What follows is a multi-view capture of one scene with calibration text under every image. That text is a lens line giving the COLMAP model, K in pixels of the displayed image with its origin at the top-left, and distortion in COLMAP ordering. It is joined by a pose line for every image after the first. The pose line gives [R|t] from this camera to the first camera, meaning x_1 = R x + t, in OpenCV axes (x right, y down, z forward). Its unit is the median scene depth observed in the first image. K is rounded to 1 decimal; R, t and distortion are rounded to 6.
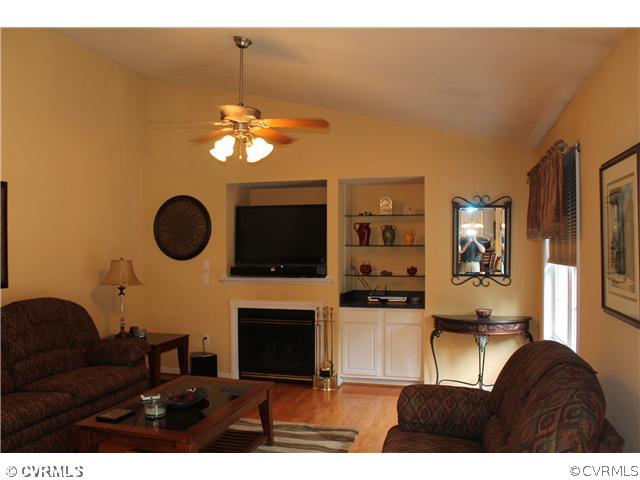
lens RADIAL K [[550.5, 0, 315.0], [0, 550.5, 247.9], [0, 0, 1]] dist [-0.154750, 0.130122]
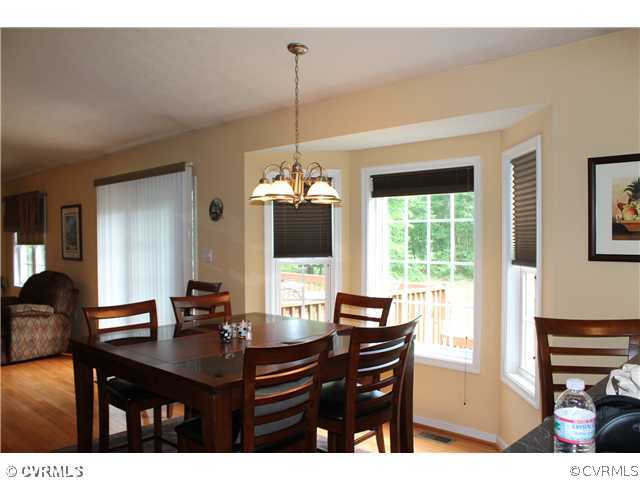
lens RADIAL K [[550.5, 0, 315.0], [0, 550.5, 247.9], [0, 0, 1]] dist [-0.154750, 0.130122]
pose [[0.476397, -0.024597, 0.878886, -0.583474], [0.009562, 0.999694, 0.022795, 0.004444], [-0.879179, -0.002455, 0.476486, -0.676195]]
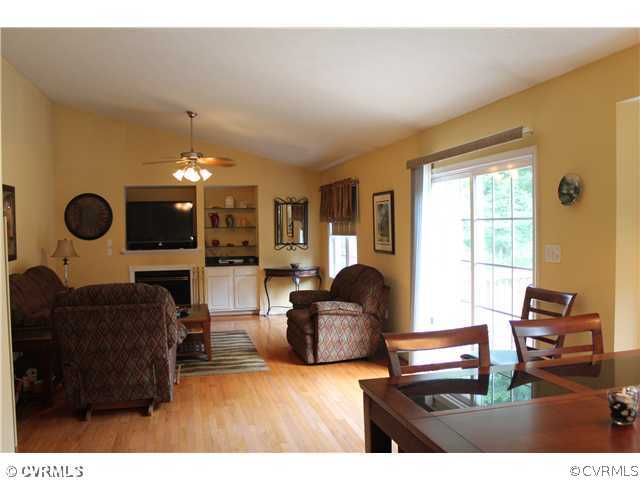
lens RADIAL K [[550.5, 0, 315.0], [0, 550.5, 247.9], [0, 0, 1]] dist [-0.154750, 0.130122]
pose [[0.873056, -0.029696, 0.486715, -0.441964], [0.014216, 0.999270, 0.035468, 0.002246], [-0.487413, -0.024046, 0.872840, -0.516963]]
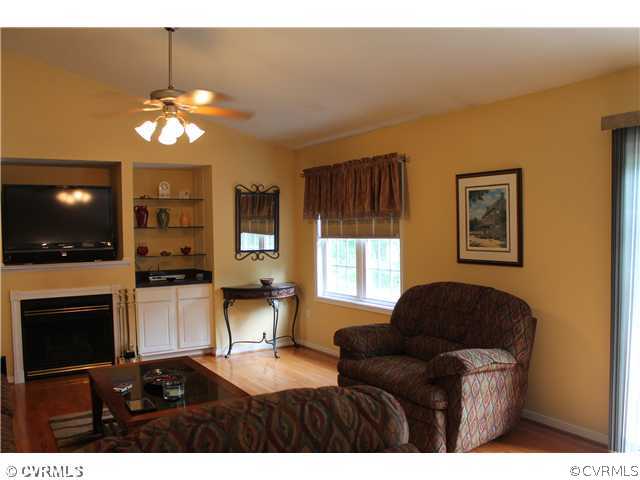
lens RADIAL K [[550.5, 0, 315.0], [0, 550.5, 247.9], [0, 0, 1]] dist [-0.154750, 0.130122]
pose [[0.674659, -0.035163, 0.737292, -0.468998], [0.015422, 0.999318, 0.033547, 0.004372], [-0.737969, -0.011263, 0.674741, 0.077817]]
